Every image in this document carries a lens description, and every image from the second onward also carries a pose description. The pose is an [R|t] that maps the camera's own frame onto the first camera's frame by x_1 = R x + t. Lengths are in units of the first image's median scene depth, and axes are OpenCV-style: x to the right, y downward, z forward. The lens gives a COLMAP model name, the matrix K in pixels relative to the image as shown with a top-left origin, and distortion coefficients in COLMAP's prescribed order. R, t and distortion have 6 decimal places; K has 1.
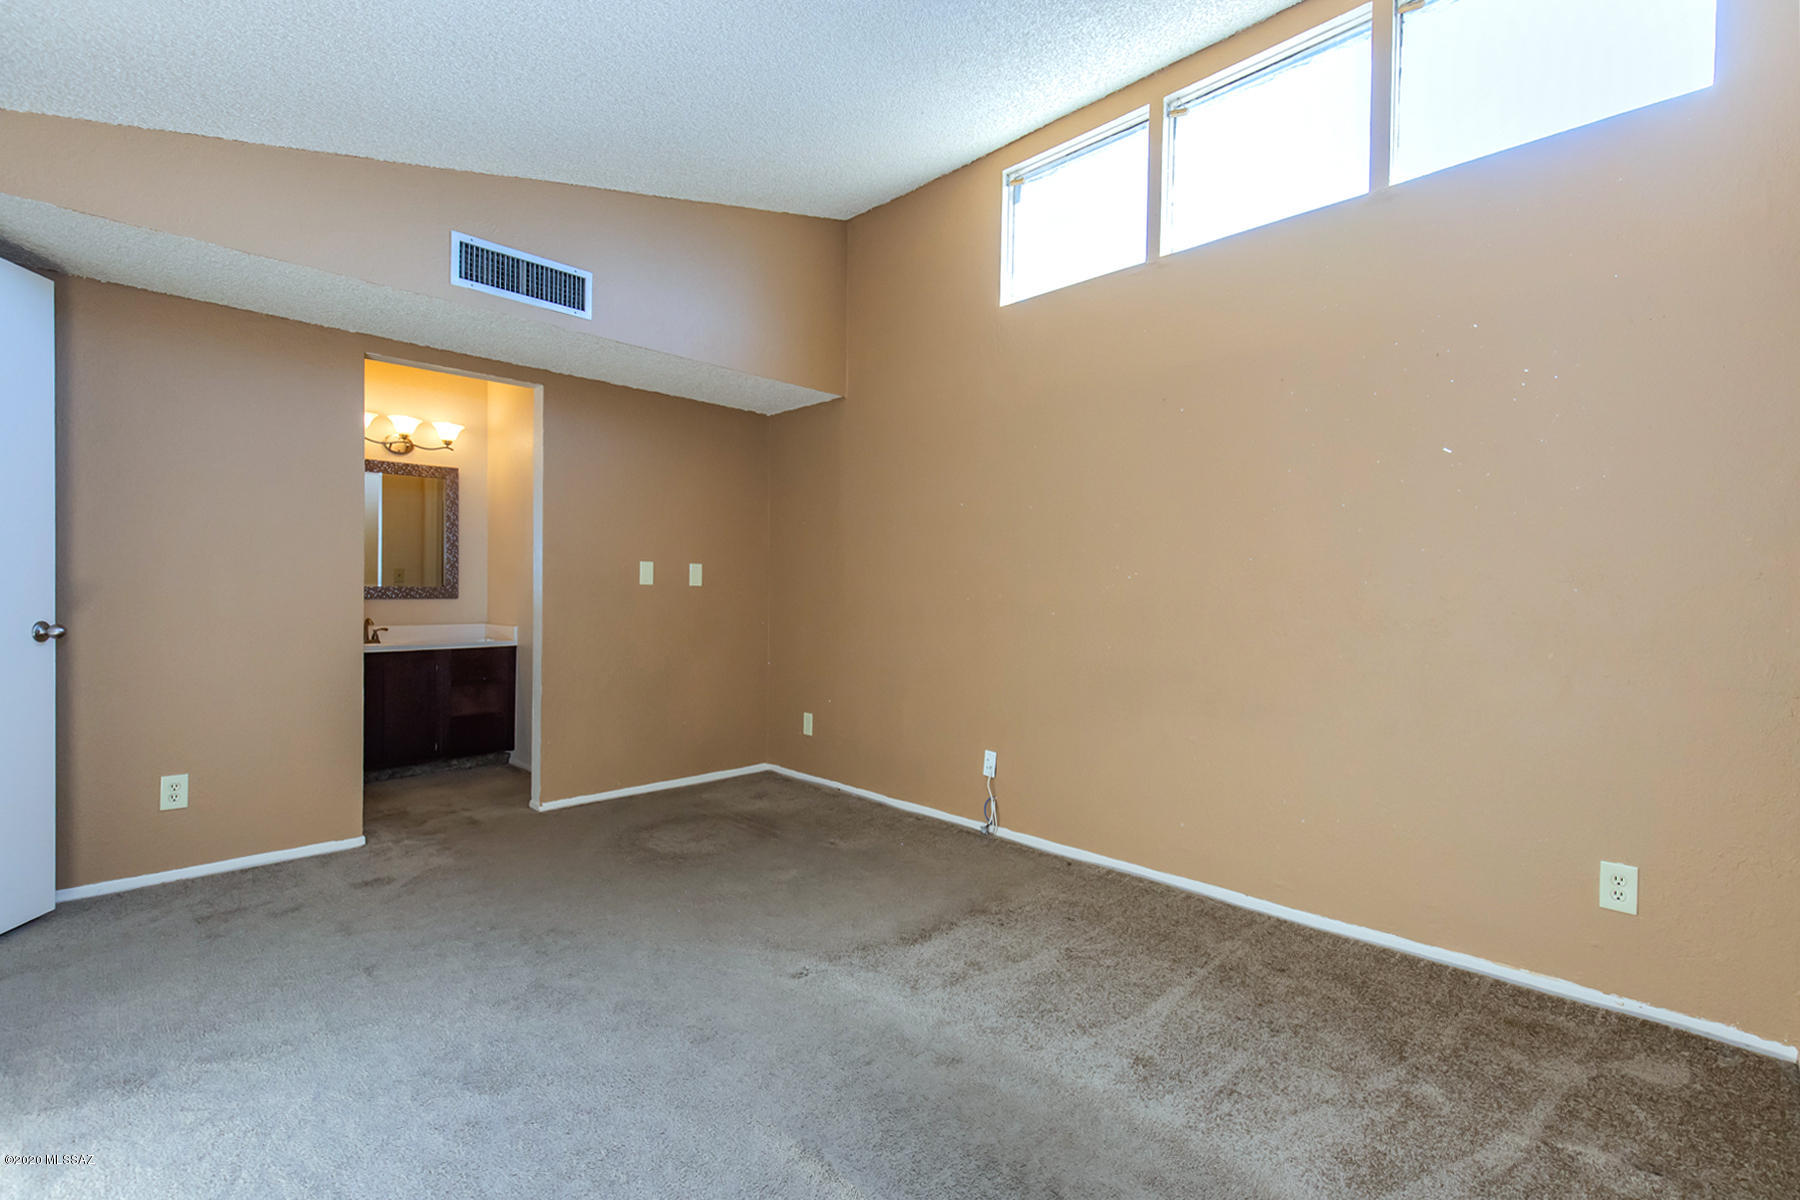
lens RADIAL K [[807.6, 0, 850.4], [0, 807.6, 597.9], [0, 0, 1]] dist [-0.001312, -0.000012]
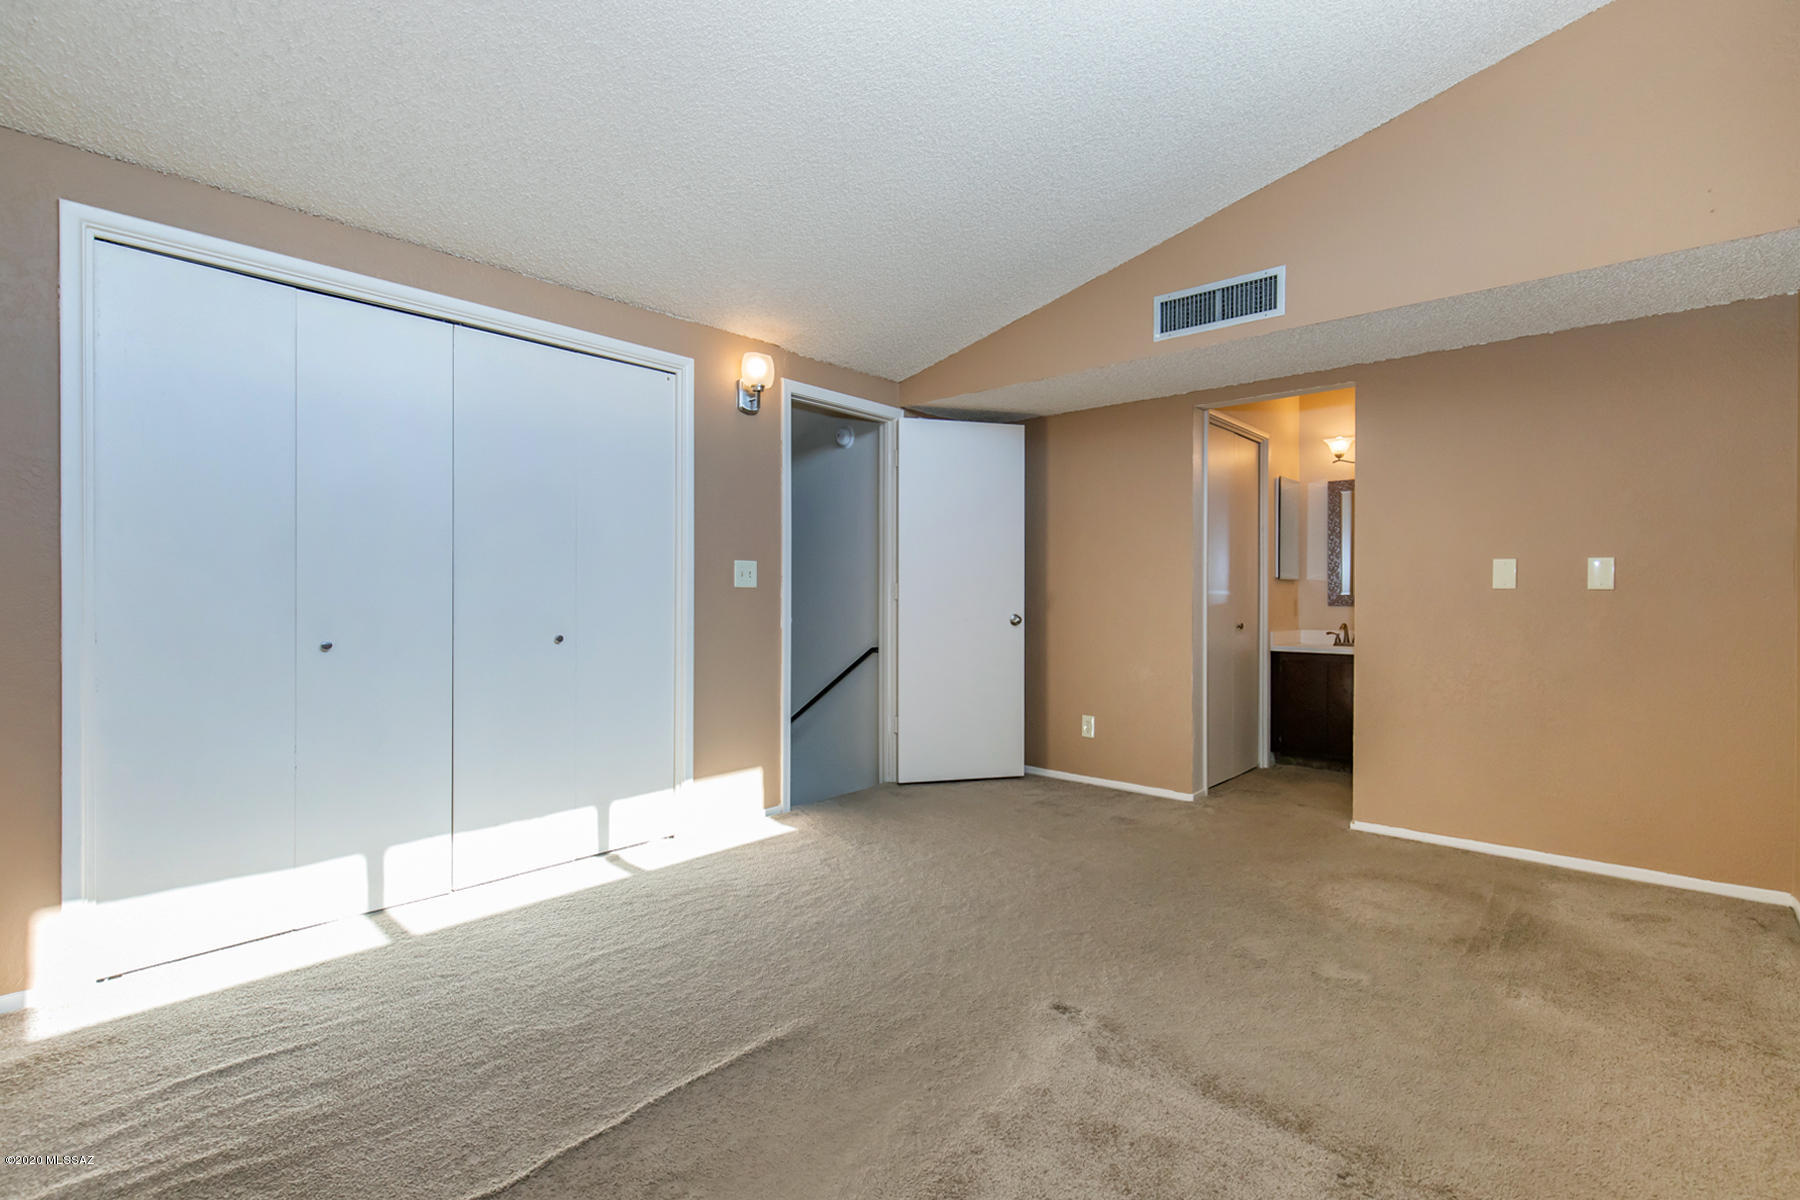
lens RADIAL K [[762.7, 0, 987.5], [0, 762.7, 598.5], [0, 0, 1]] dist [-0.000062, 0.000070]
pose [[0.145795, -0.003404, -0.989309, 0.515575], [-0.008587, 0.999952, -0.004706, 0.001449], [0.989278, 0.009181, 0.145759, 0.513271]]
